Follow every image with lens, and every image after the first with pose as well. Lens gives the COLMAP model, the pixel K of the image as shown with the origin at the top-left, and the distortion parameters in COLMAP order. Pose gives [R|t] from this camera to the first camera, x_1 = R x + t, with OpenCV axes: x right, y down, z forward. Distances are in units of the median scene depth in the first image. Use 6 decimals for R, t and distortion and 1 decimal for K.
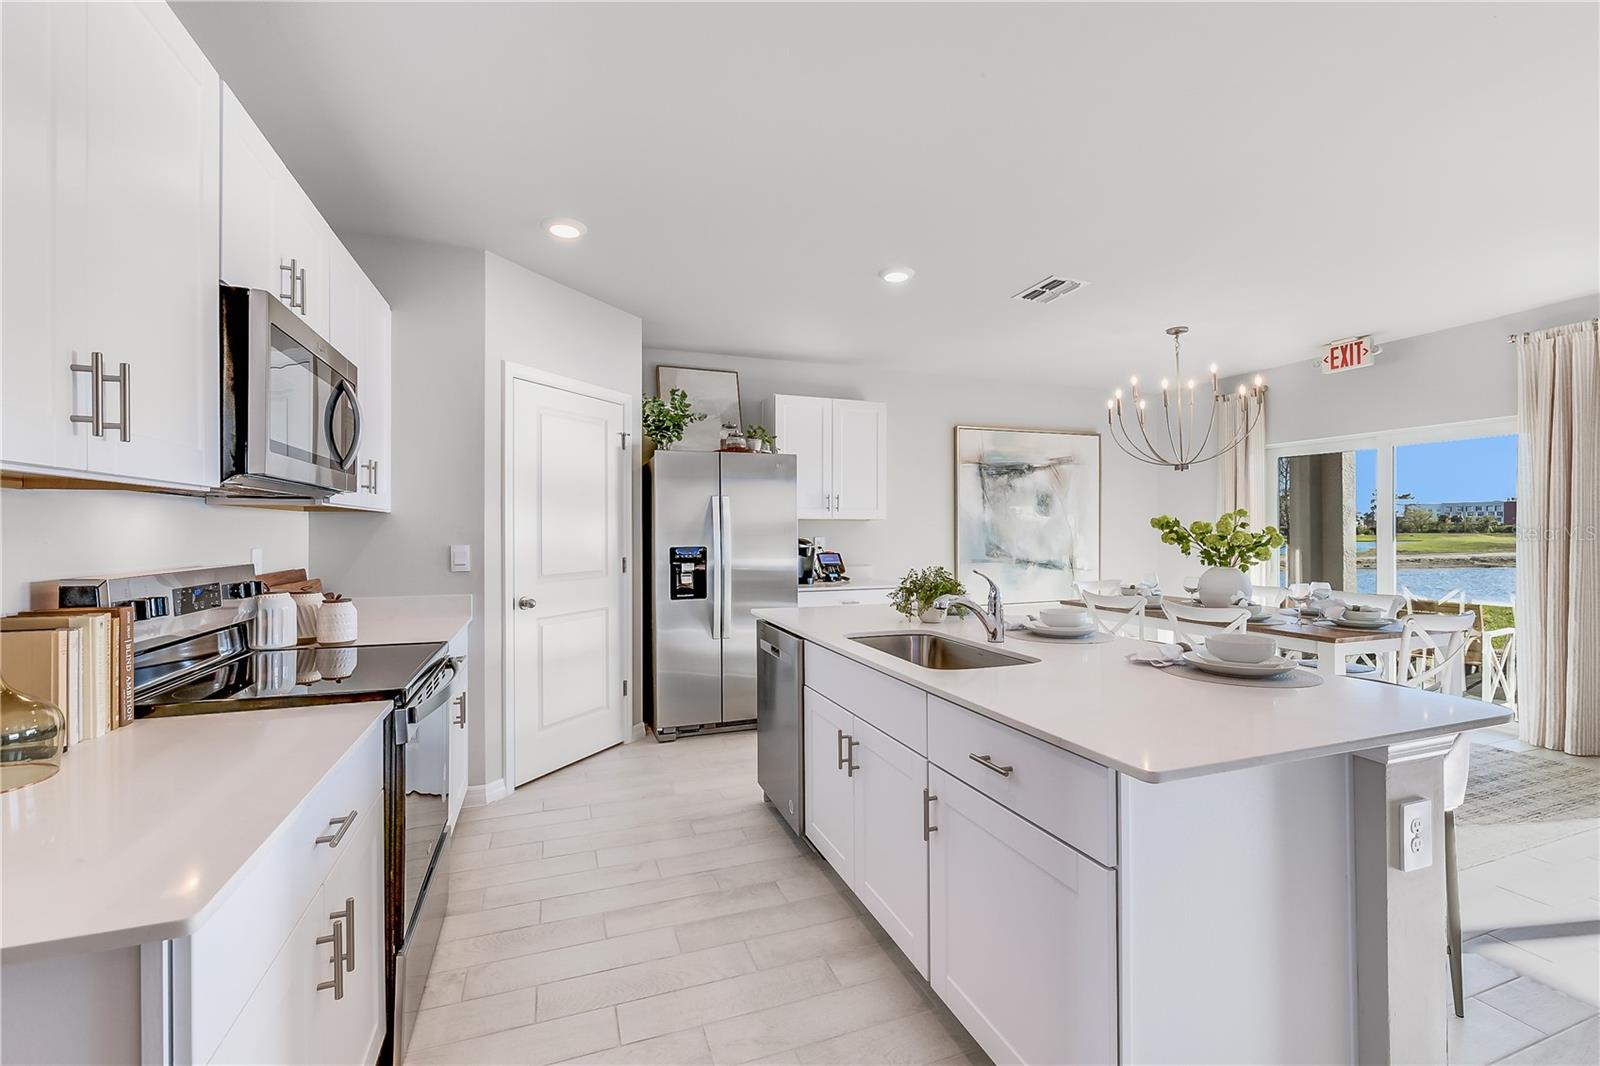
lens RADIAL K [[672.0, 0, 807.6], [0, 672.0, 529.3], [0, 0, 1]] dist [-0.003125, -0.000029]
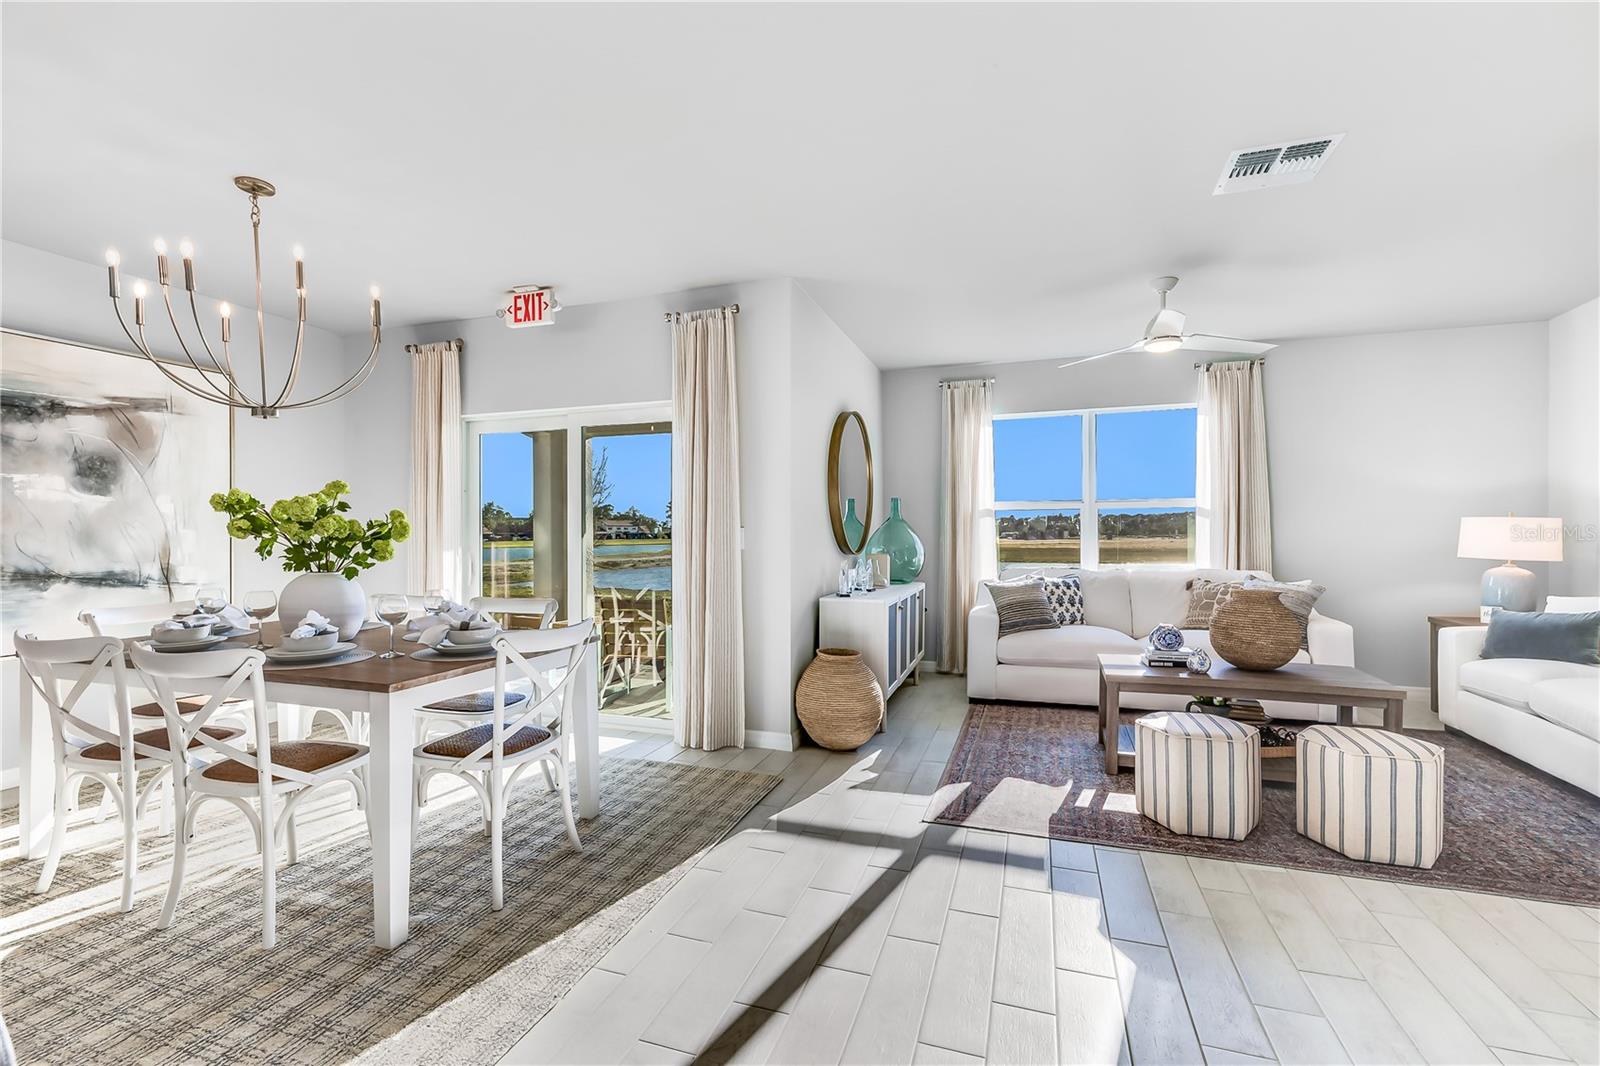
lens RADIAL K [[672.0, 0, 807.3], [0, 672.0, 537.1], [0, 0, 1]] dist [-0.003125, -0.000029]
pose [[0.624334, -0.001064, 0.781157, 0.370218], [-0.001102, 0.999997, 0.002243, 0.018478], [-0.781157, -0.002261, 0.624331, 0.218685]]
